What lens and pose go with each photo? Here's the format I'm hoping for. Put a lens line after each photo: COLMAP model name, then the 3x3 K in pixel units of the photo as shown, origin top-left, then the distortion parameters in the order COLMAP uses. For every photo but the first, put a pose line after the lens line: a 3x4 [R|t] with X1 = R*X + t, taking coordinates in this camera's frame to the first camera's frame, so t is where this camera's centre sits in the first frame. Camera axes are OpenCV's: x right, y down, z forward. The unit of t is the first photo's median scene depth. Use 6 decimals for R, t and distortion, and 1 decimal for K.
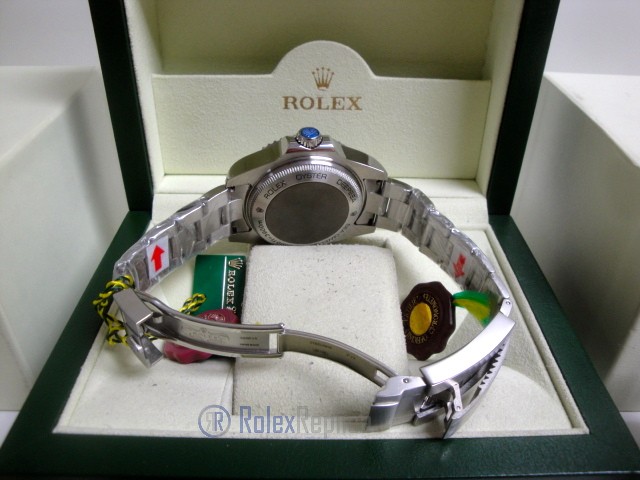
lens RADIAL K [[527.5, 0, 323.0], [0, 527.5, 233.3], [0, 0, 1]] dist [-0.170979, 0.128854]
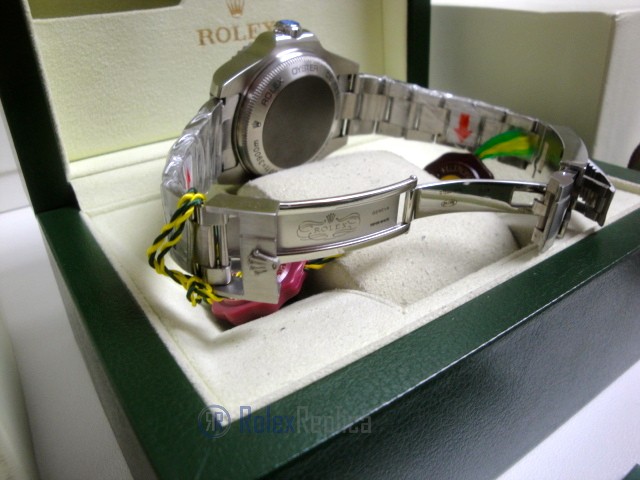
lens RADIAL K [[527.5, 0, 324.2], [0, 527.5, 233.9], [0, 0, 1]] dist [-0.170979, 0.128854]
pose [[0.823974, -0.304705, 0.477725, -0.416735], [0.364875, 0.930363, -0.035924, 0.160383], [-0.433512, 0.203910, 0.877775, 0.240441]]
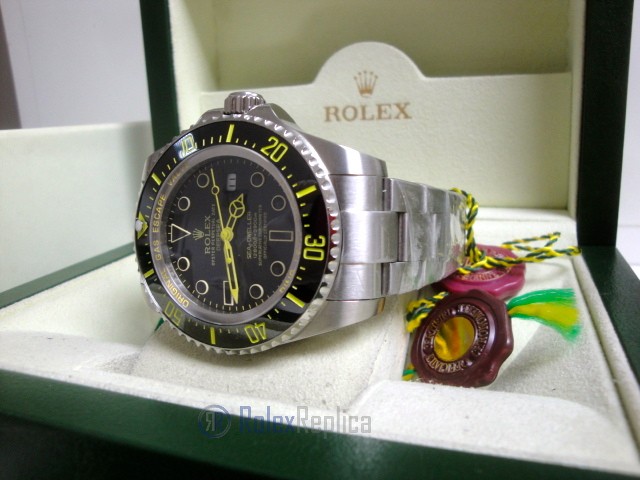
lens RADIAL K [[527.5, 0, 323.4], [0, 527.5, 235.8], [0, 0, 1]] dist [-0.170979, 0.128854]
pose [[0.937192, 0.015698, -0.348460, 0.247255], [-0.134501, 0.937996, -0.319489, 0.243506], [0.321839, 0.346291, 0.881193, 0.279159]]
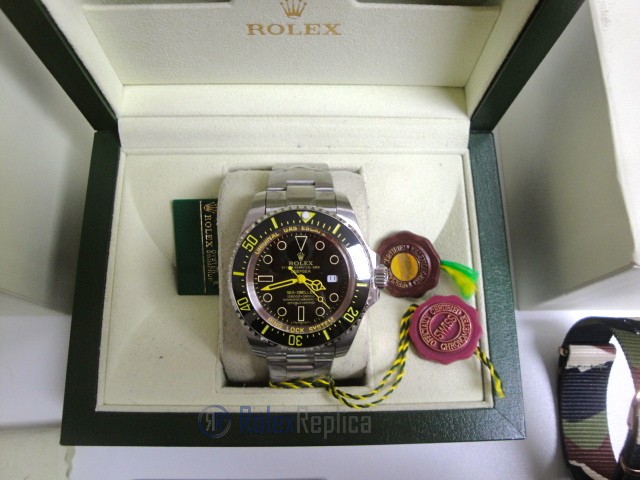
lens RADIAL K [[527.5, 0, 317.4], [0, 527.5, 234.7], [0, 0, 1]] dist [-0.170979, 0.128854]
pose [[0.999967, 0.000849, 0.008030, 0.031255], [-0.005757, 0.772290, 0.635244, -0.534767], [-0.005662, -0.635269, 0.772270, 0.152676]]
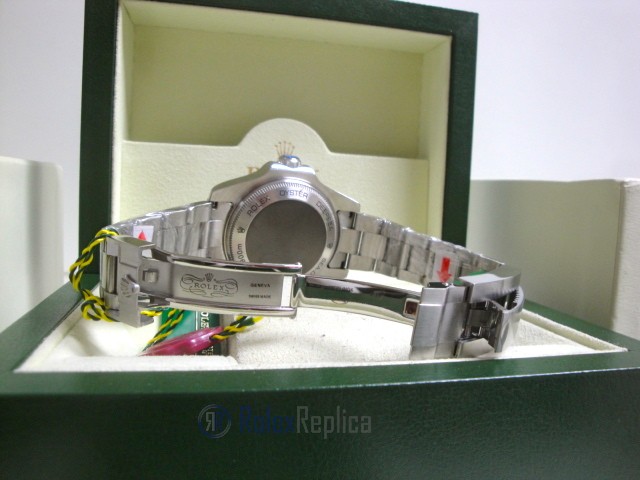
lens RADIAL K [[527.5, 0, 321.1], [0, 527.5, 235.2], [0, 0, 1]] dist [-0.170979, 0.128854]
pose [[0.976480, 0.007747, 0.215469, -0.163029], [0.096188, 0.878739, -0.467510, 0.384372], [-0.192963, 0.477239, 0.857326, 0.117609]]
